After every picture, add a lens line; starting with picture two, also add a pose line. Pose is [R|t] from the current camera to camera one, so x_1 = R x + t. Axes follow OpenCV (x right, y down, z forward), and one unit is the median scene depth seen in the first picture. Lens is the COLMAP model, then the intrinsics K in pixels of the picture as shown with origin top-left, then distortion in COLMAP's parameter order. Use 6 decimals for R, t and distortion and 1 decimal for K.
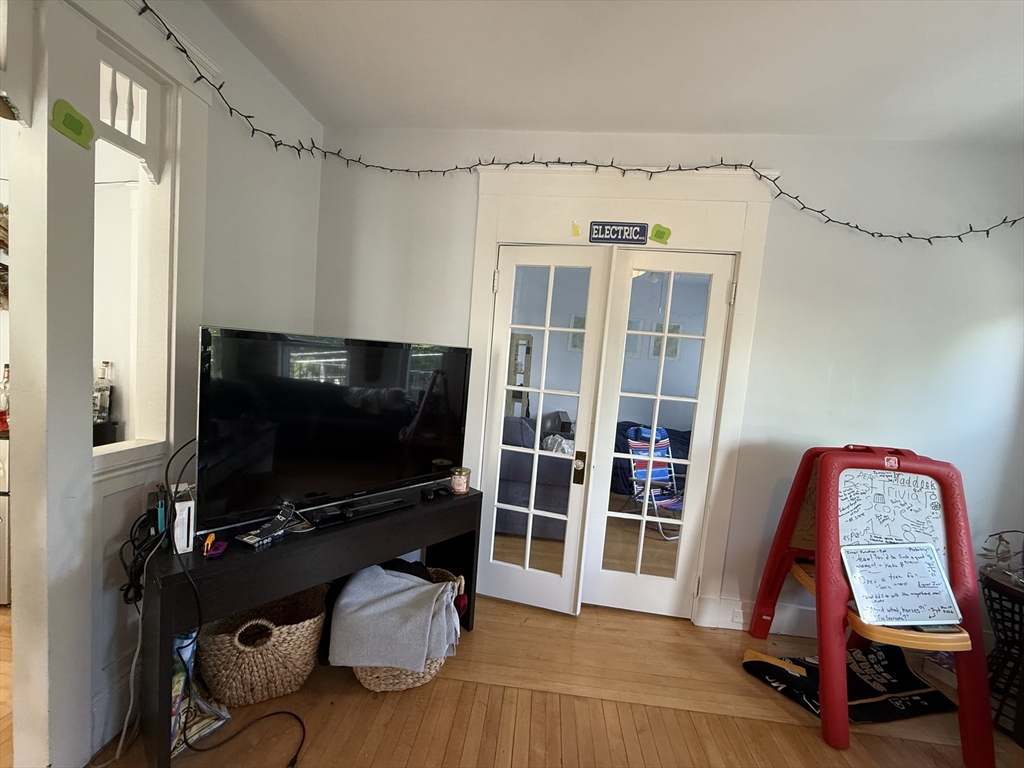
lens RADIAL K [[408.5, 0, 510.8], [0, 408.5, 384.4], [0, 0, 1]] dist [-0.001127, -0.000108]
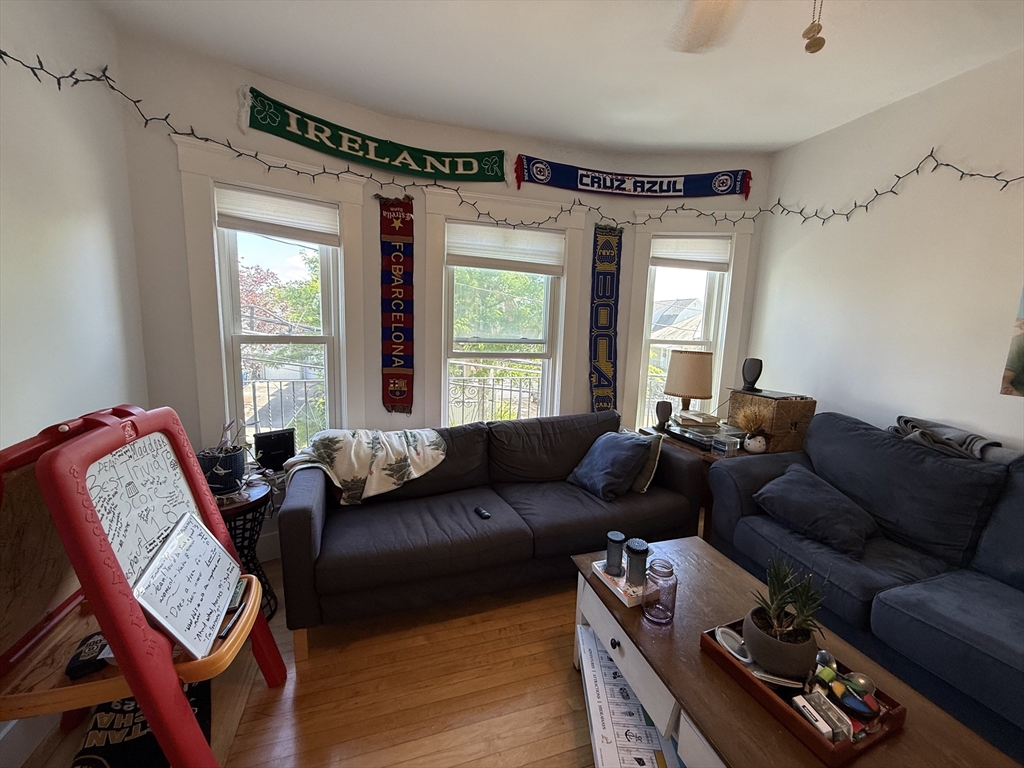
lens RADIAL K [[408.5, 0, 512.0], [0, 408.5, 384.7], [0, 0, 1]] dist [-0.001127, -0.000108]
pose [[-0.397610, -0.222311, 0.890216, 0.134539], [0.004365, 0.969736, 0.244119, -0.033715], [-0.917544, 0.100950, -0.384606, 0.689721]]
